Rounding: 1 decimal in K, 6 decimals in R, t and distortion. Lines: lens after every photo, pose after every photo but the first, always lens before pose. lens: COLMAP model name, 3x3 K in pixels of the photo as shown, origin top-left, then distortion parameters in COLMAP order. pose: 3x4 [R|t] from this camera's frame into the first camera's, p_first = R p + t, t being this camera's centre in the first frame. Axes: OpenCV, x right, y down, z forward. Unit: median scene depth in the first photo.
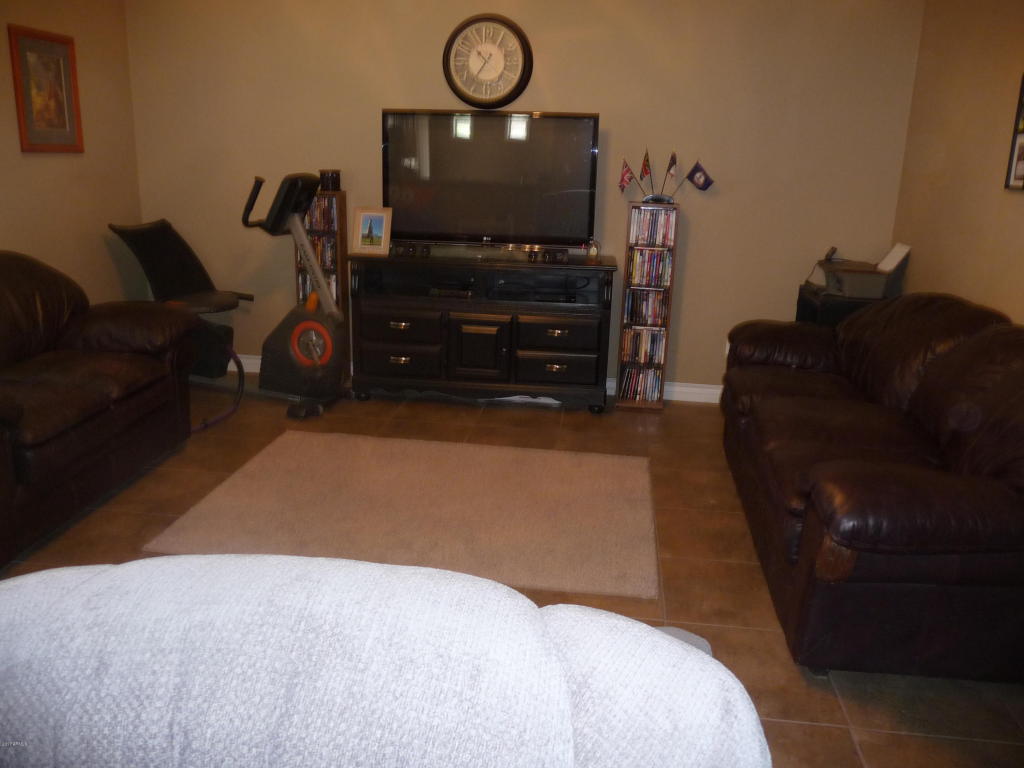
lens RADIAL K [[847.7, 0, 512.3], [0, 847.7, 383.1], [0, 0, 1]] dist [-0.039241, 0.023388]
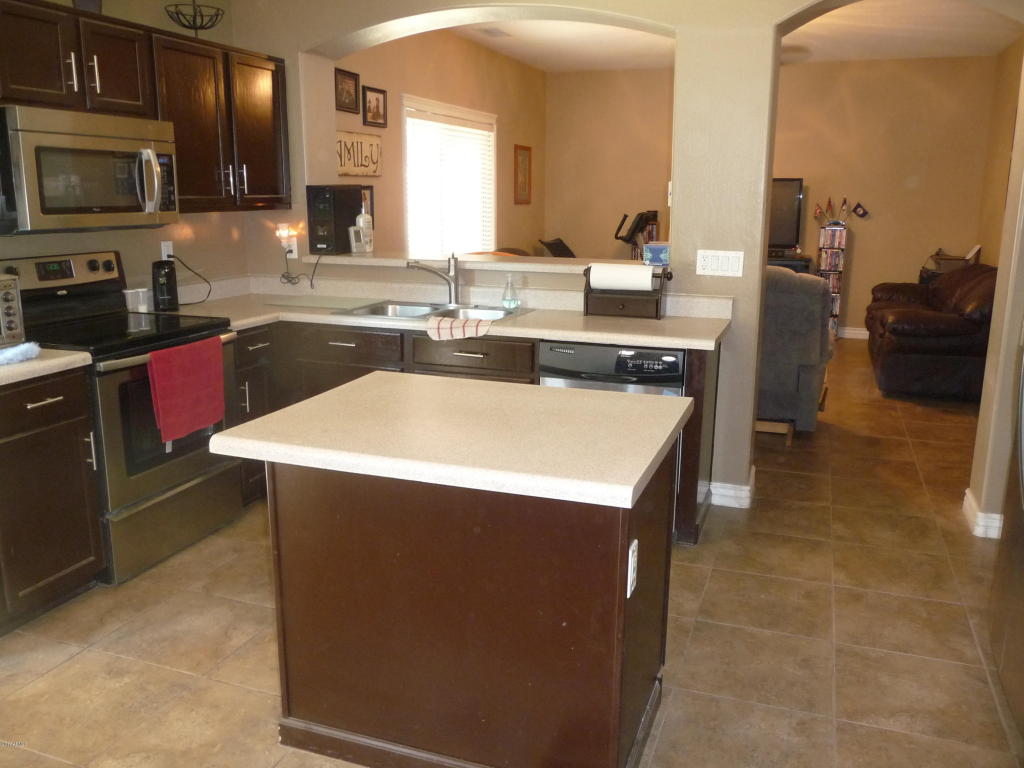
lens RADIAL K [[847.7, 0, 511.9], [0, 847.7, 384.4], [0, 0, 1]] dist [-0.039241, 0.023388]
pose [[0.974363, 0.022708, -0.223835, -0.095009], [-0.034917, 0.998101, -0.050739, 0.248757], [0.222258, 0.057254, 0.973306, -0.910577]]
